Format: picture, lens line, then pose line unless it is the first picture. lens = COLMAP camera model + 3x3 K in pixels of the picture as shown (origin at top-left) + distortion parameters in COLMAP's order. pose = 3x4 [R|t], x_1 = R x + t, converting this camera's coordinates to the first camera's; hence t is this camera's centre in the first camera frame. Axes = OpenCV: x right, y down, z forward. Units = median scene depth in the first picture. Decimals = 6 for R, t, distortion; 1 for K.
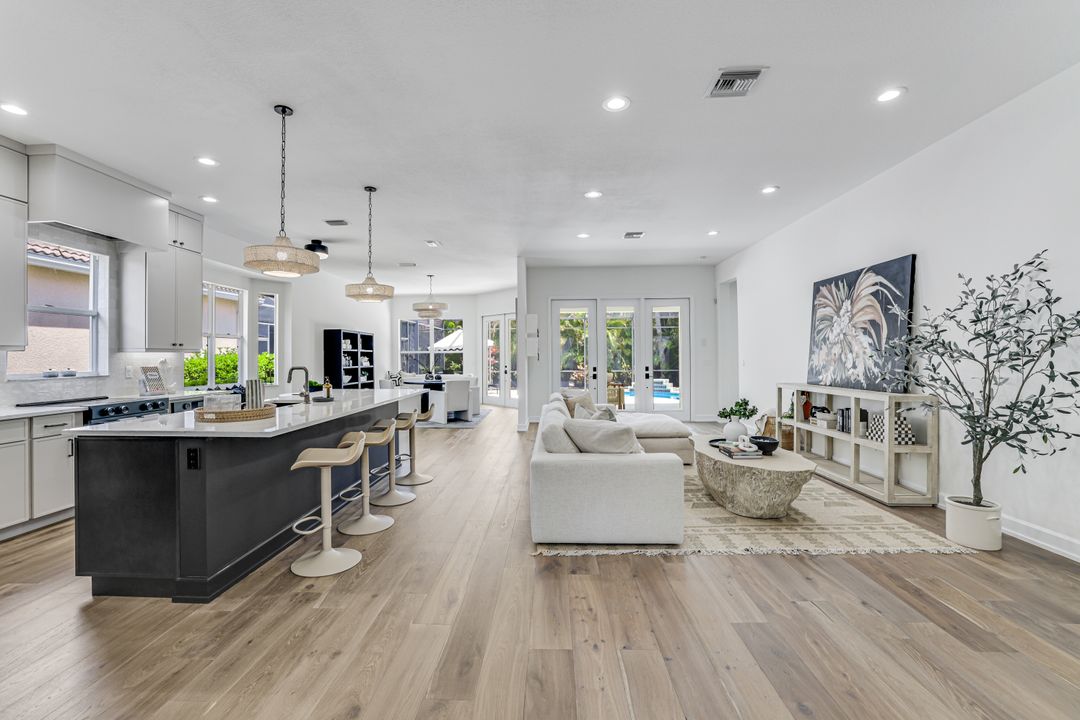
lens RADIAL K [[464.0, 0, 533.6], [0, 464.0, 357.3], [0, 0, 1]] dist [-0.016840, -0.000007]
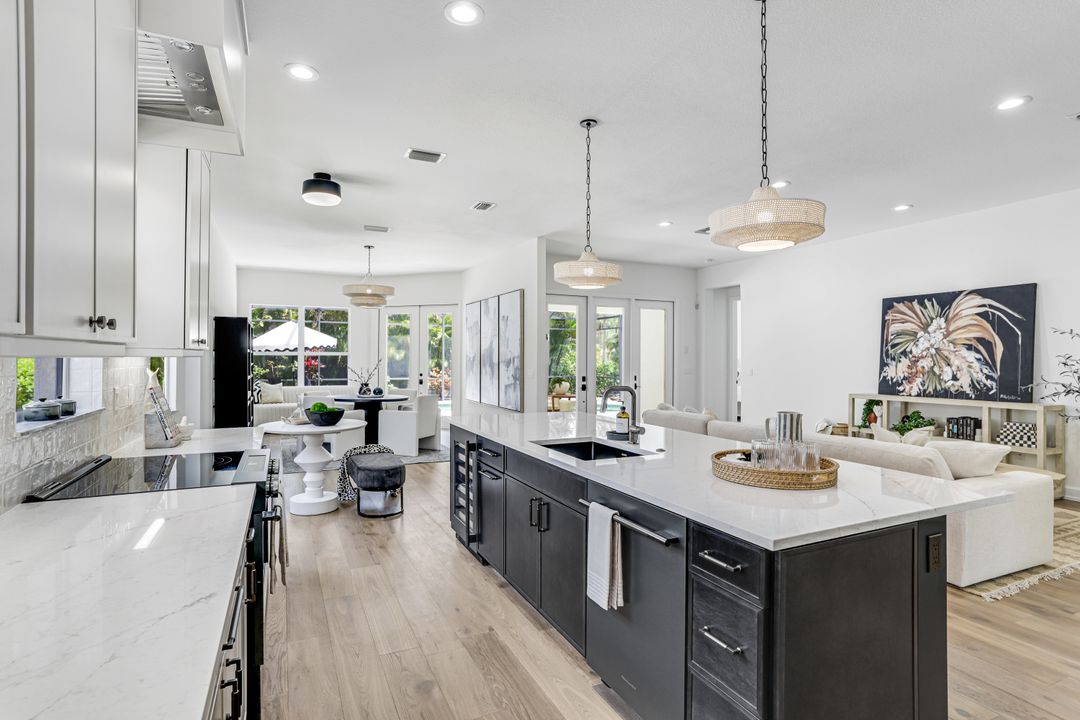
lens RADIAL K [[543.8, 0, 540.8], [0, 543.8, 363.7], [0, 0, 1]] dist [0.005372, 0.002387]
pose [[0.878007, 0.007122, 0.478596, -0.769912], [-0.010938, 0.999927, 0.005186, -0.011496], [-0.478524, -0.009788, 0.878020, 0.310470]]
